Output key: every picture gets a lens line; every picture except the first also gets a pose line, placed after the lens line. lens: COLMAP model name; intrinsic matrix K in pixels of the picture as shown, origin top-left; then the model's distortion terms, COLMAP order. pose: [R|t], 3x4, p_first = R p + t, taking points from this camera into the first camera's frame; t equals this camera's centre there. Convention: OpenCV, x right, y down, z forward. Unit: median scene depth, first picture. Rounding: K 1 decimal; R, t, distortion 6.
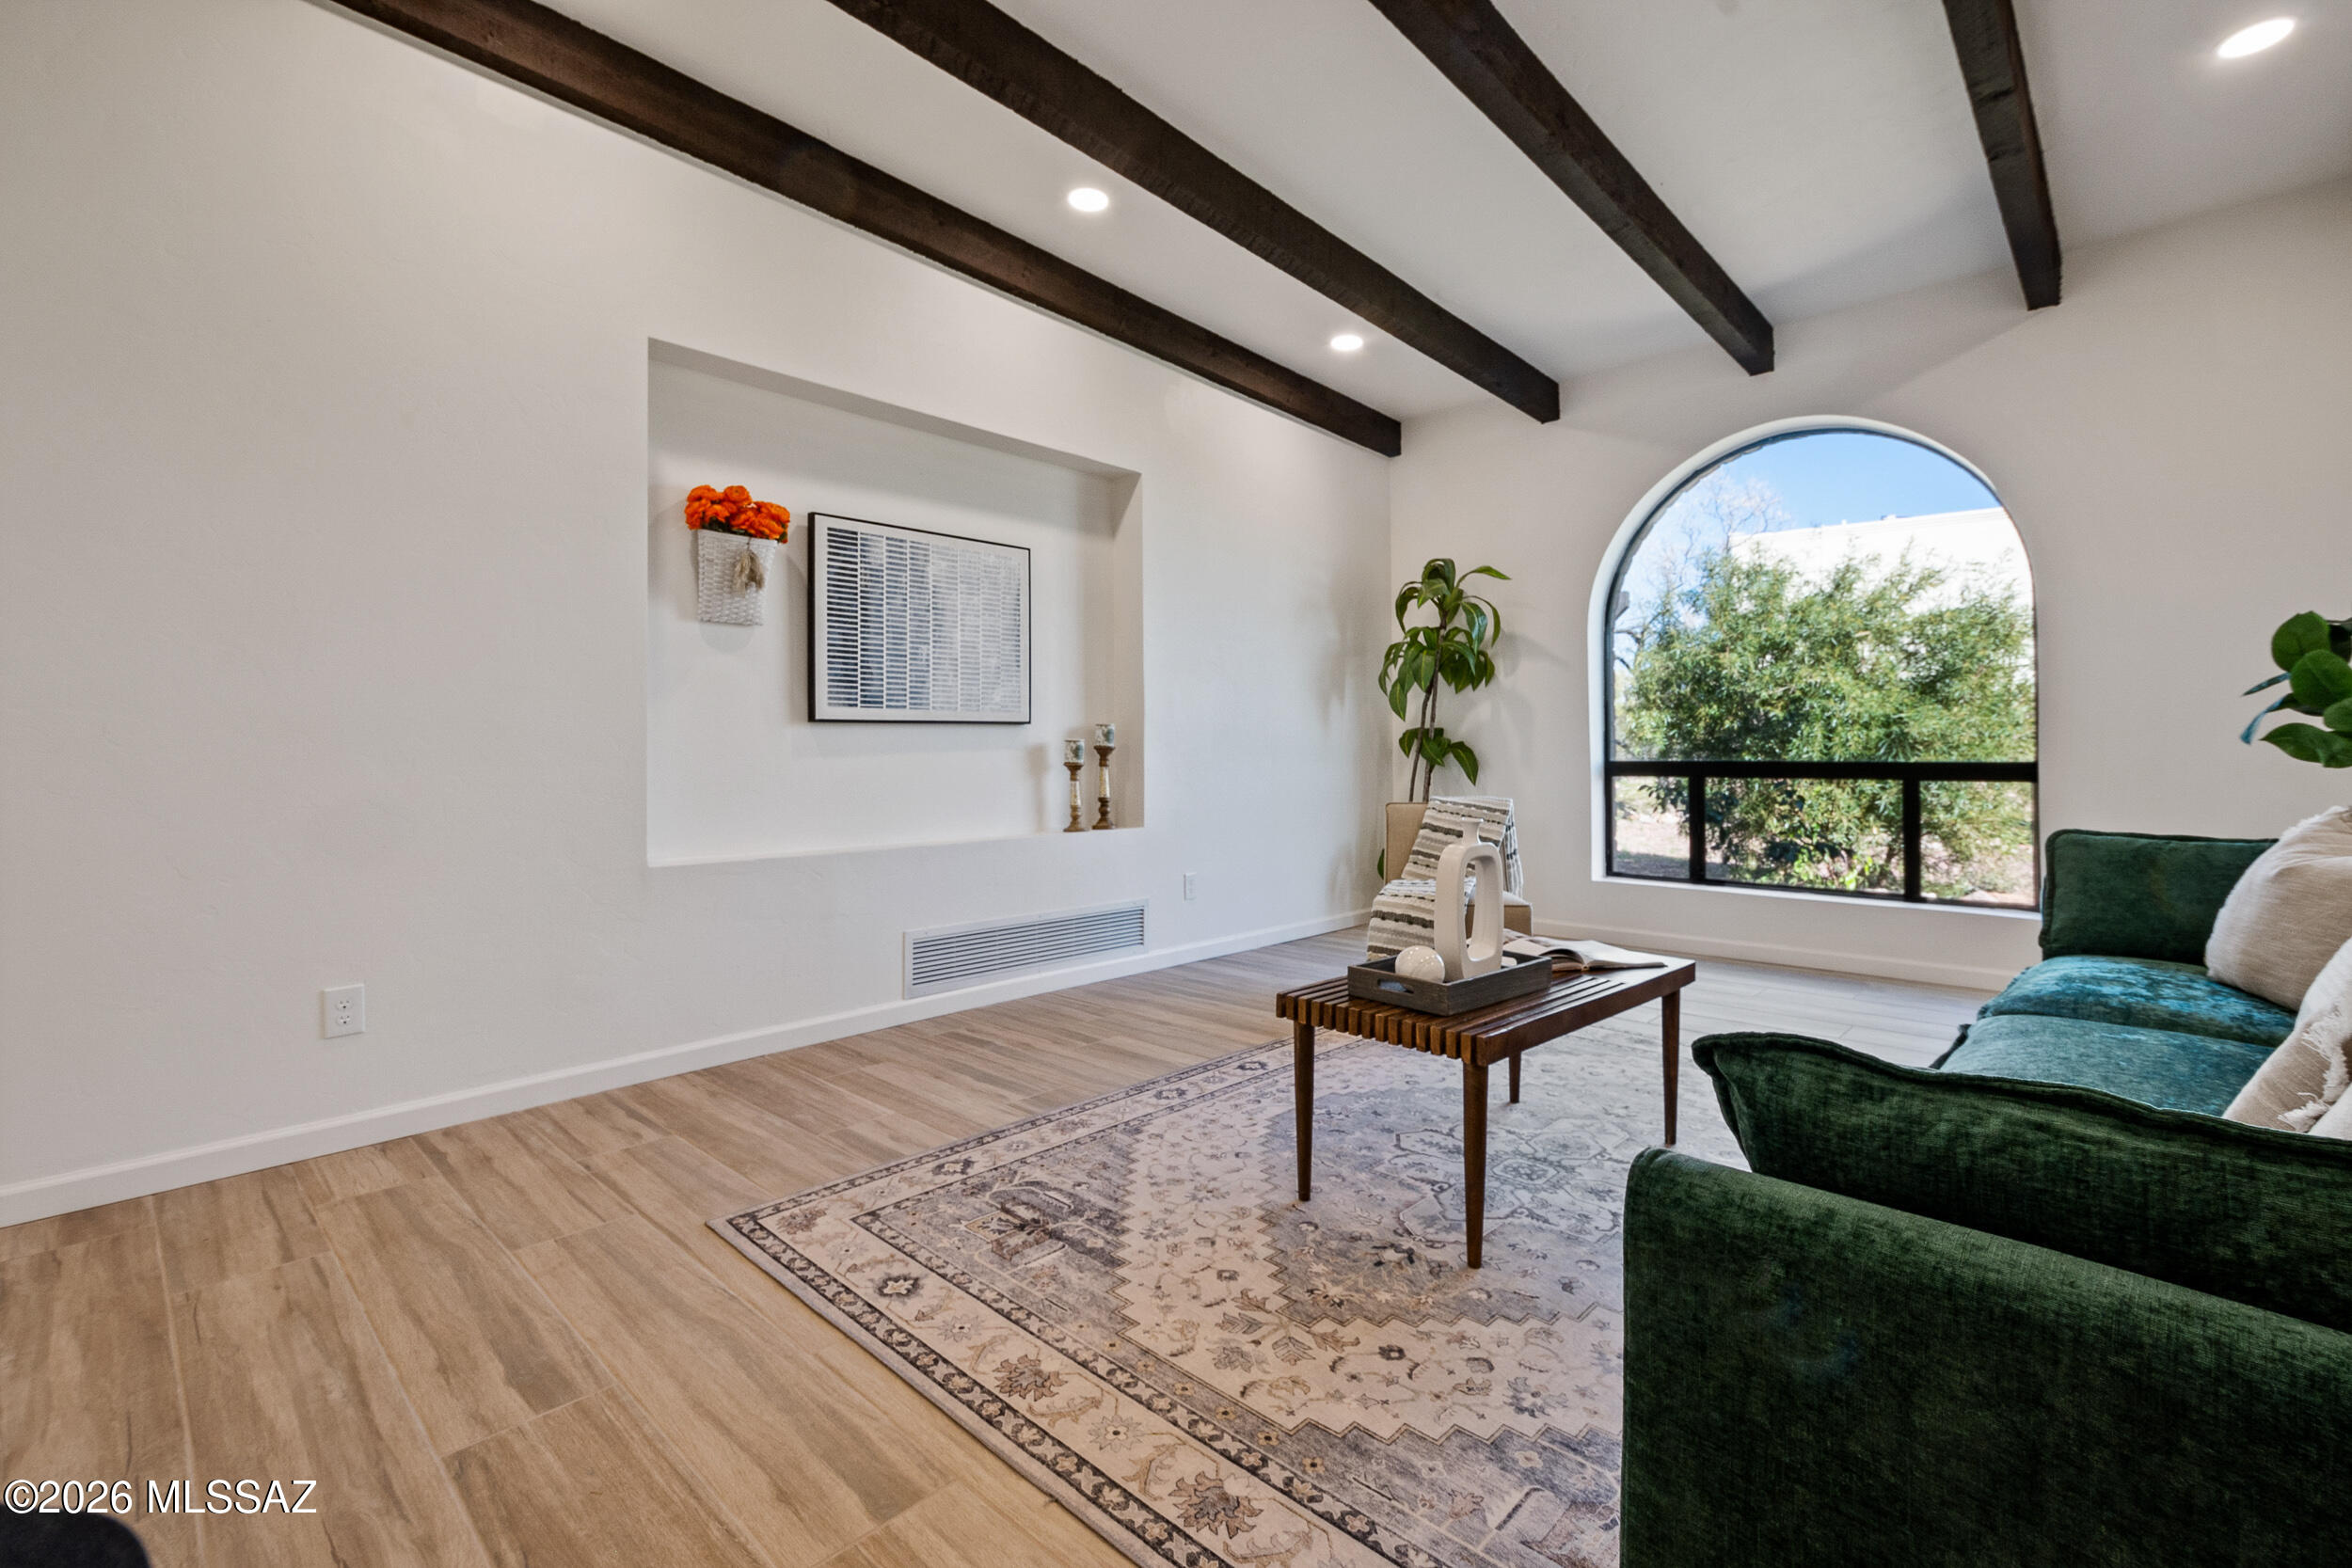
lens RADIAL K [[1036.4, 0, 1180.6], [0, 1036.4, 756.9], [0, 0, 1]] dist [0.004033, 0.000242]
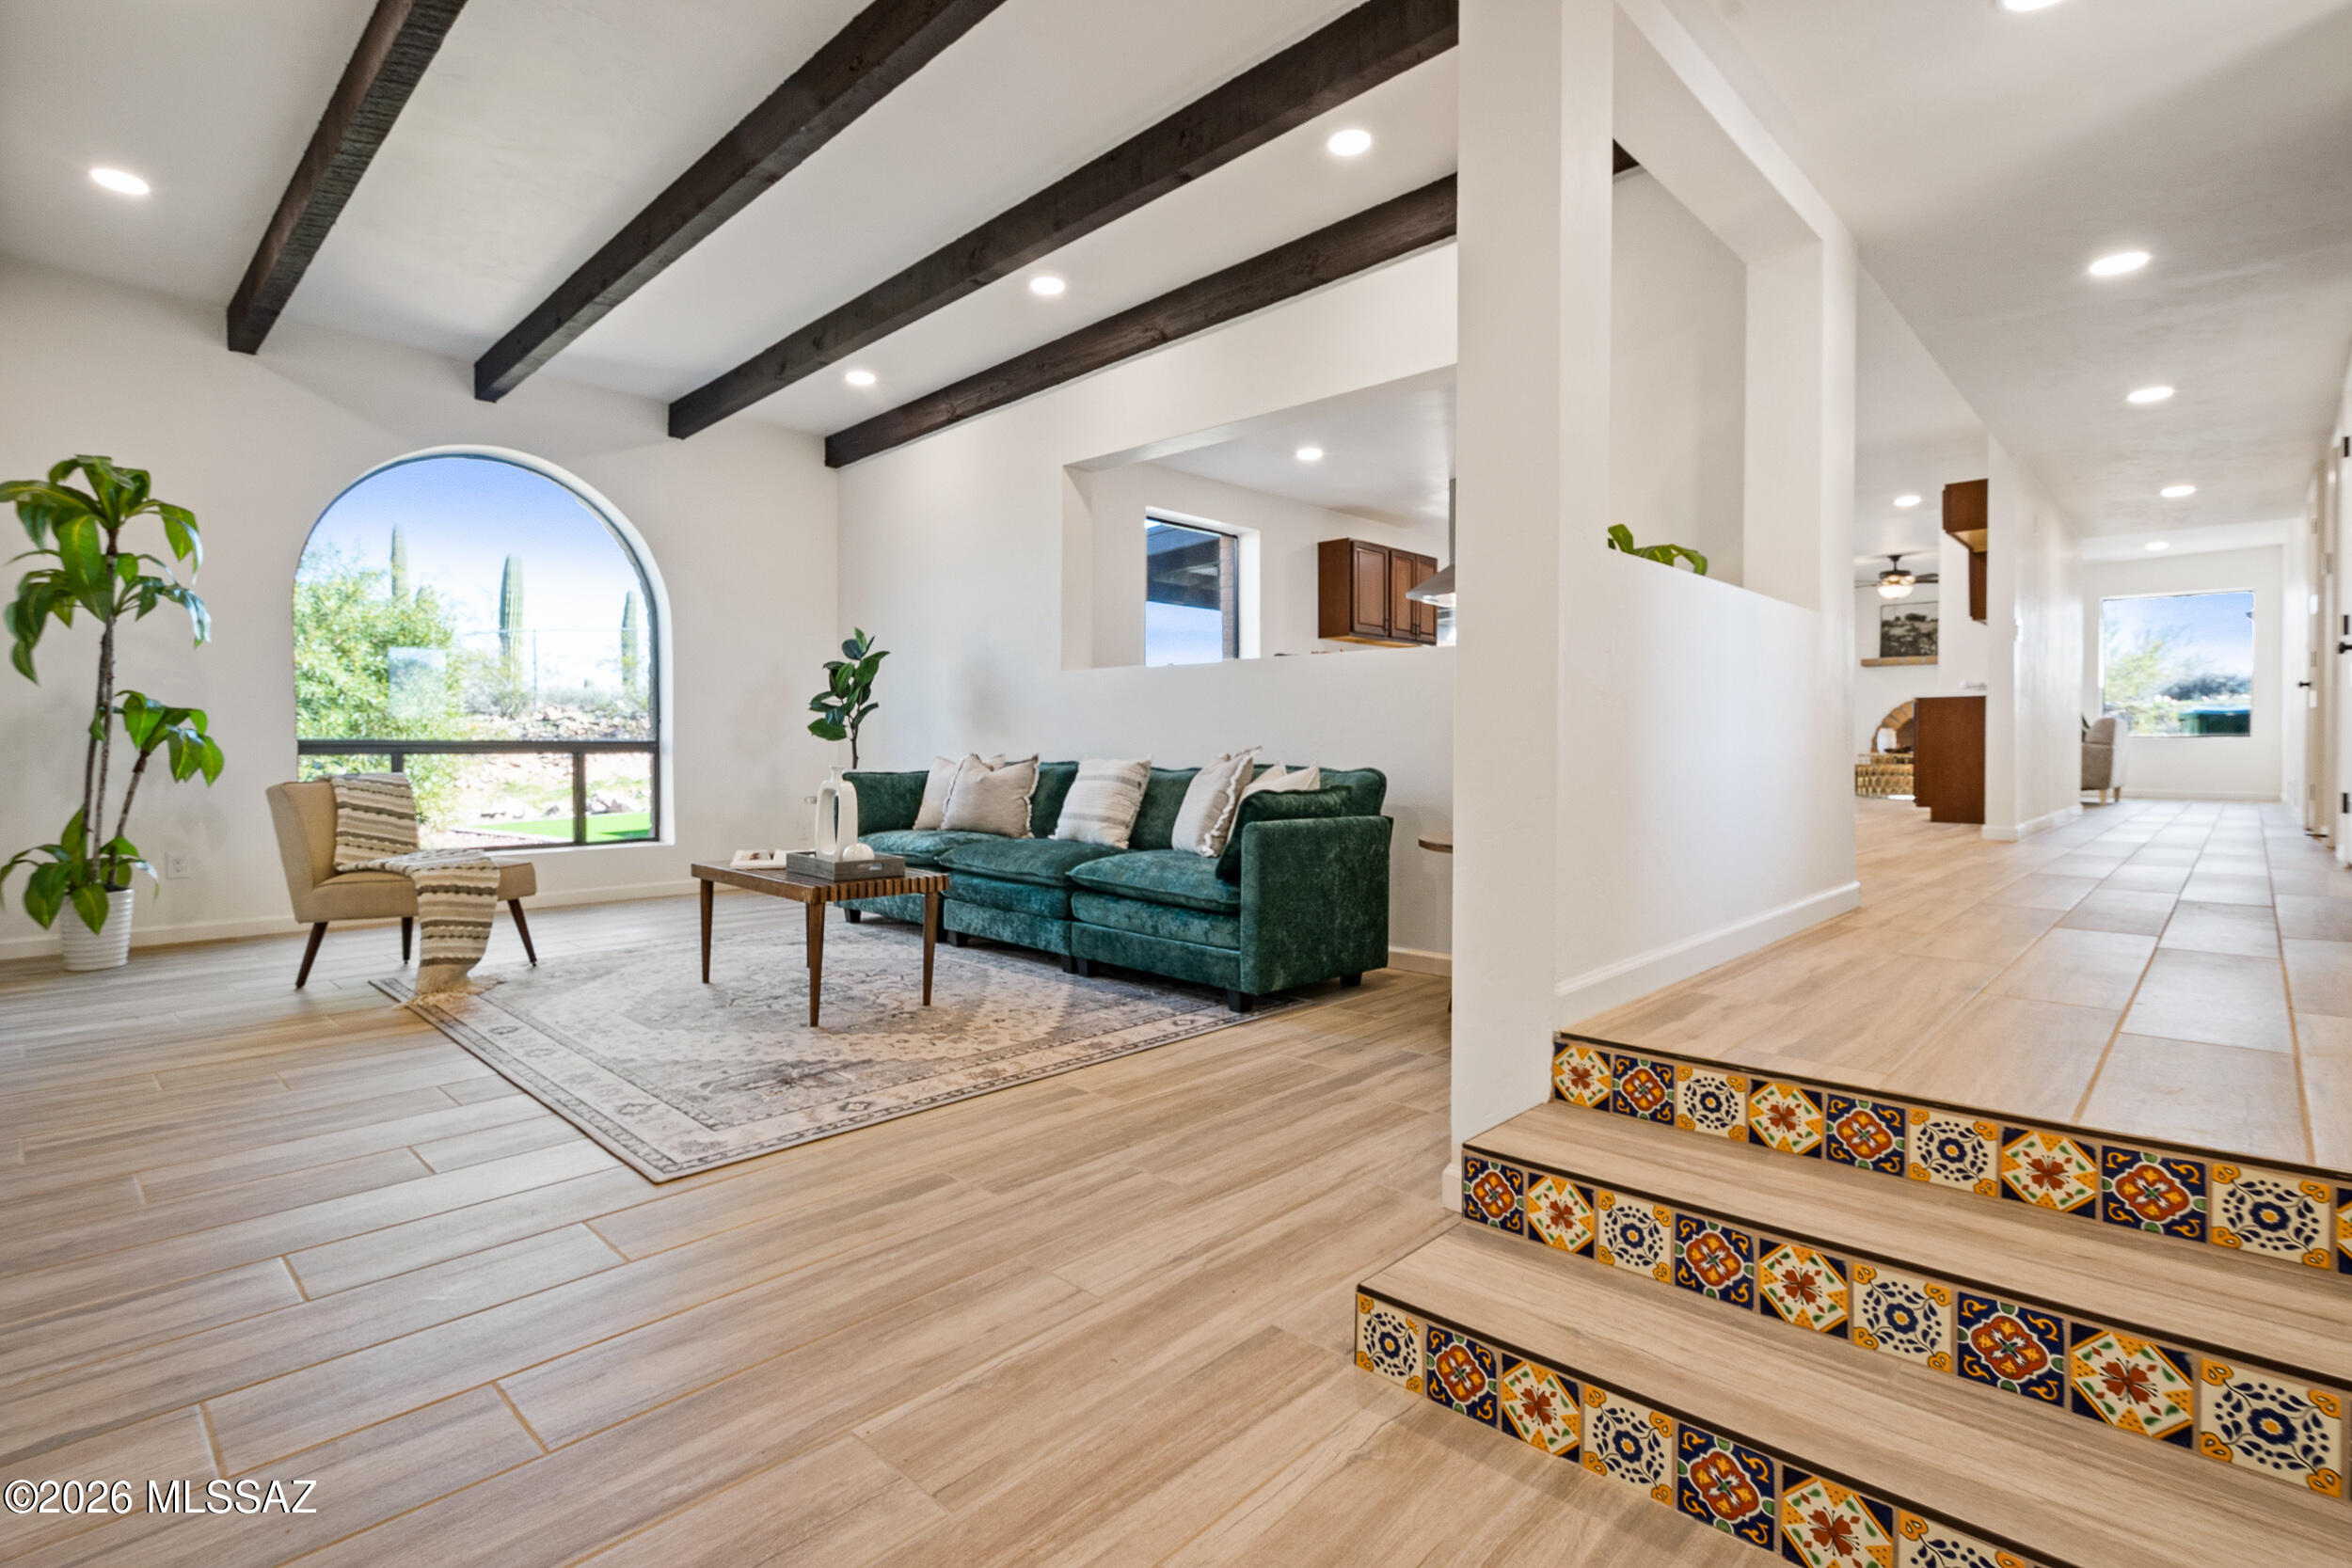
lens RADIAL K [[1095.6, 0, 1179.9], [0, 1095.6, 756.6], [0, 0, 1]] dist [-0.000766, 0.000491]
pose [[0.005021, -0.008515, 0.999951, -1.579916], [0.002963, 0.999959, 0.008500, 0.034835], [-0.999983, 0.002920, 0.005046, 0.520407]]
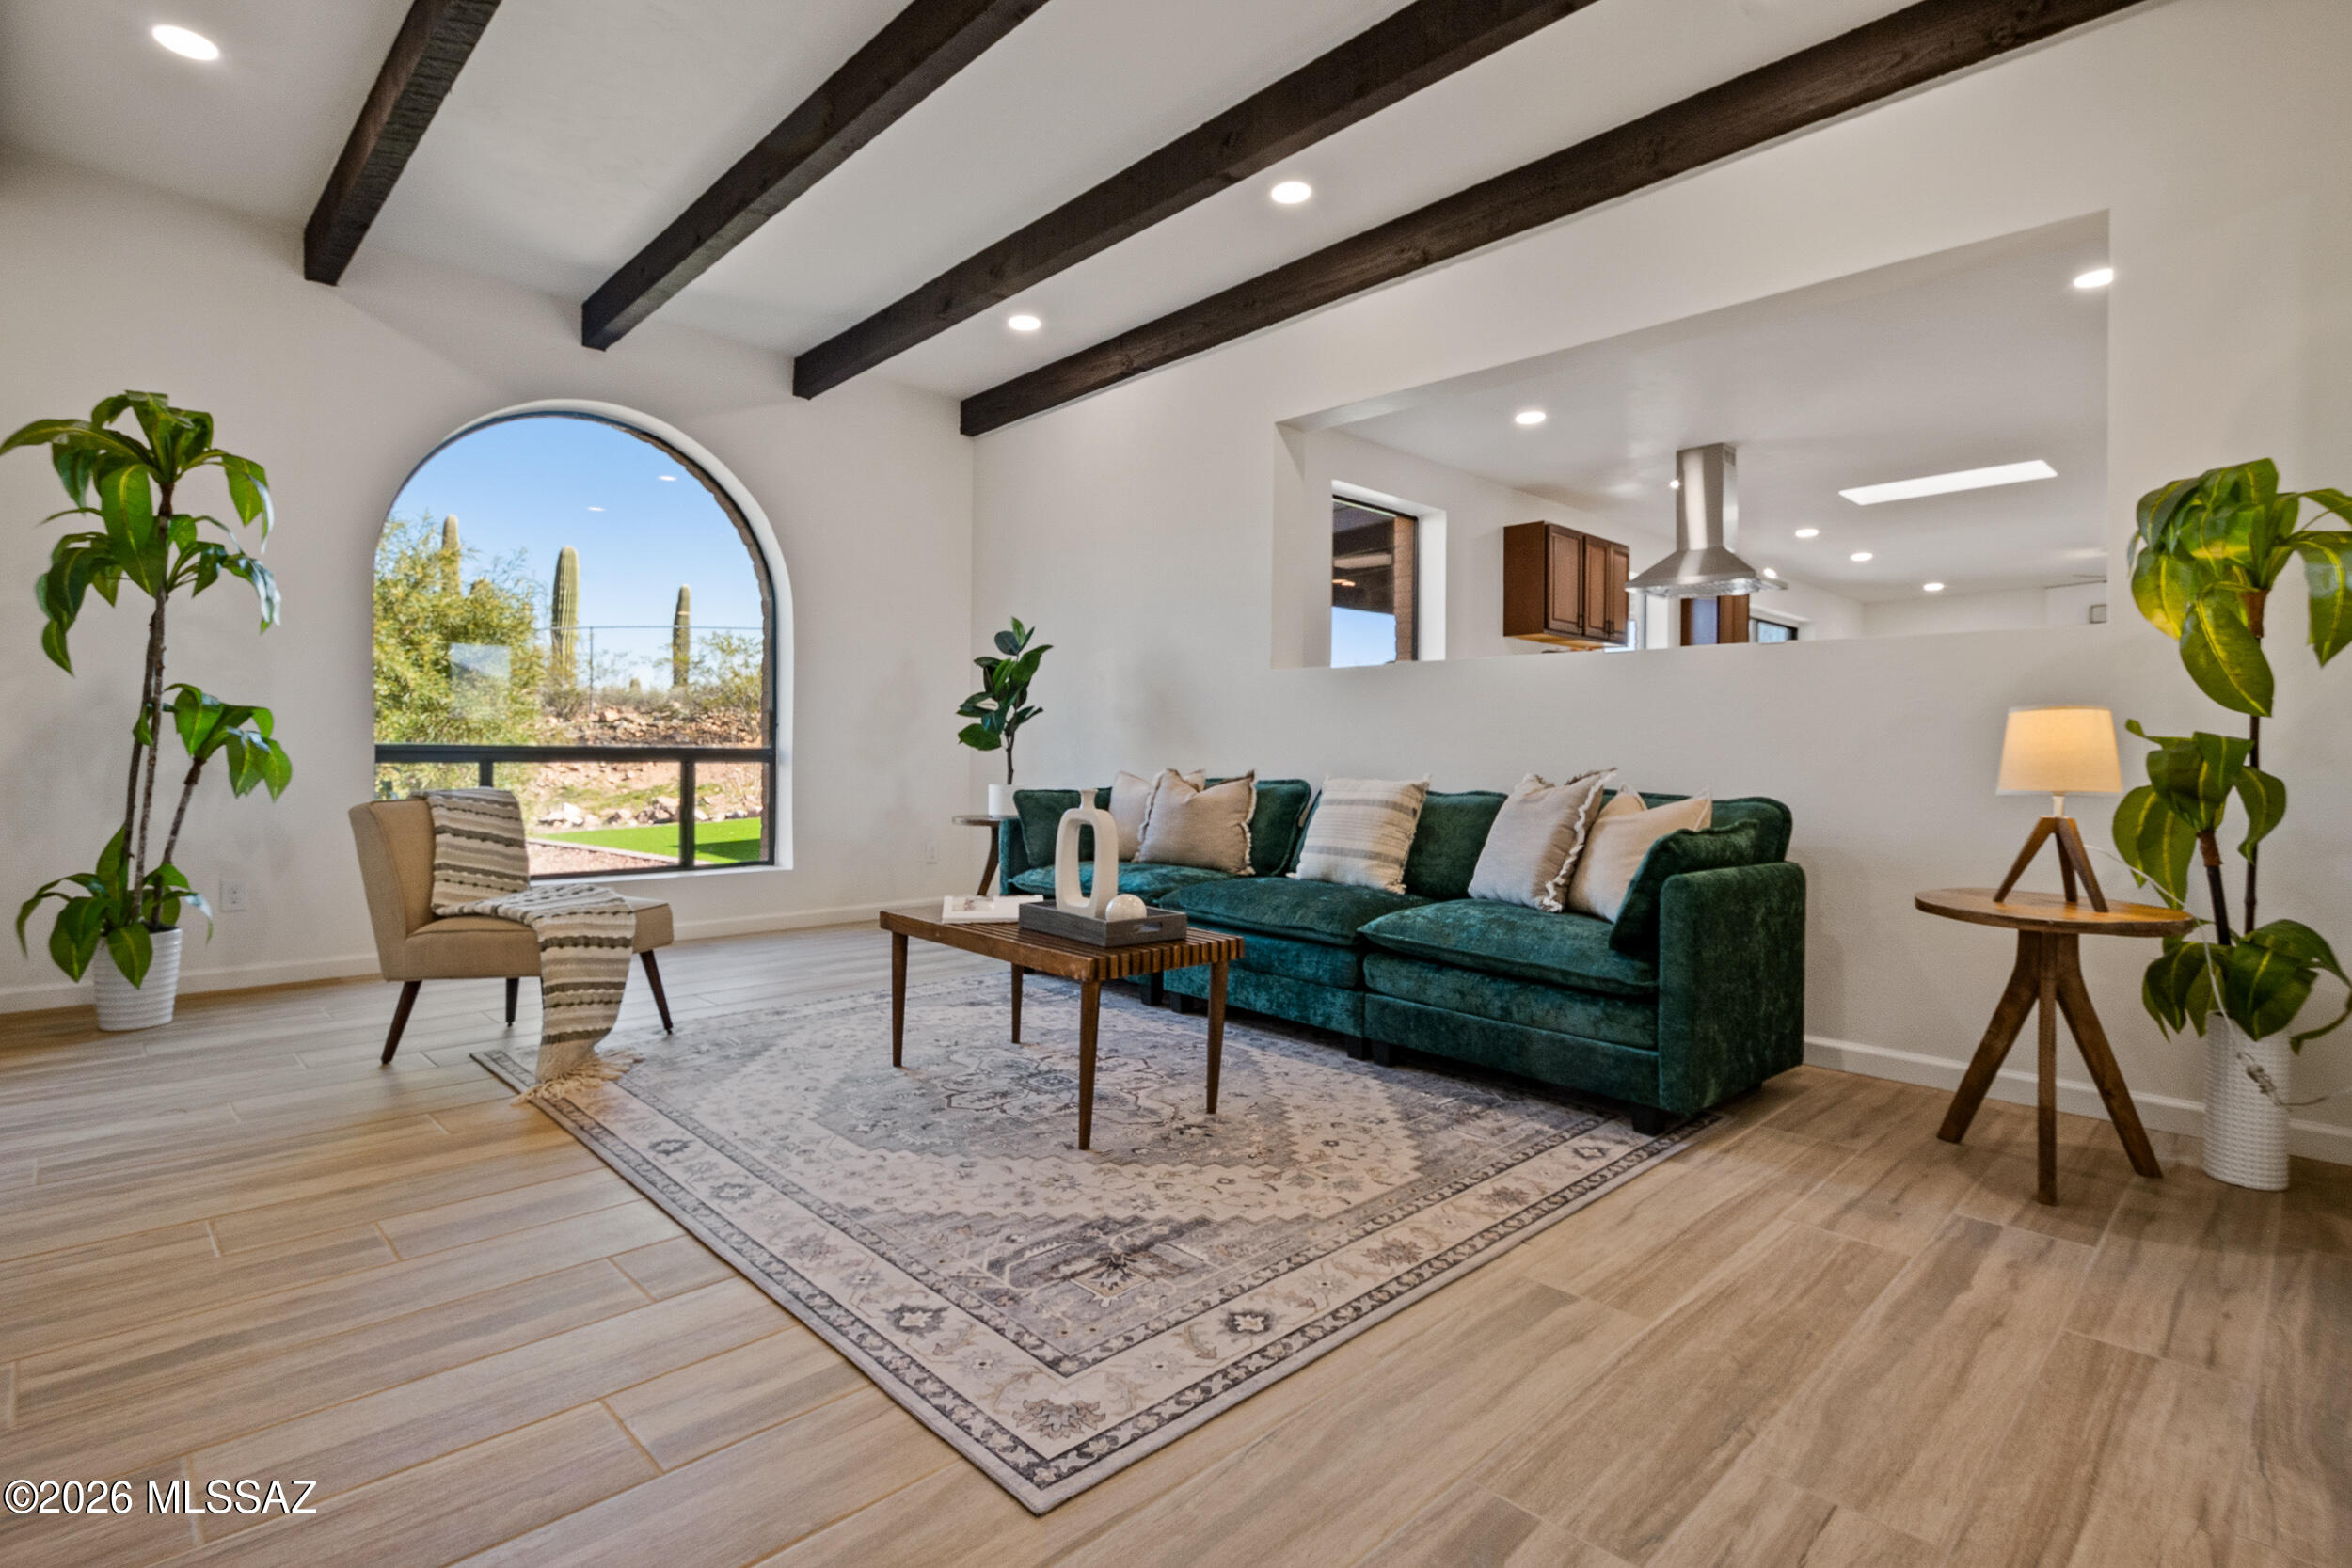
lens RADIAL K [[1123.5, 0, 1179.6], [0, 1123.5, 748.2], [0, 0, 1]] dist [0.004233, -0.001321]
pose [[0.041290, 0.005252, 0.999133, -1.152351], [-0.006686, 0.999965, -0.004980, 0.017845], [-0.999125, -0.006475, 0.041323, 0.944924]]
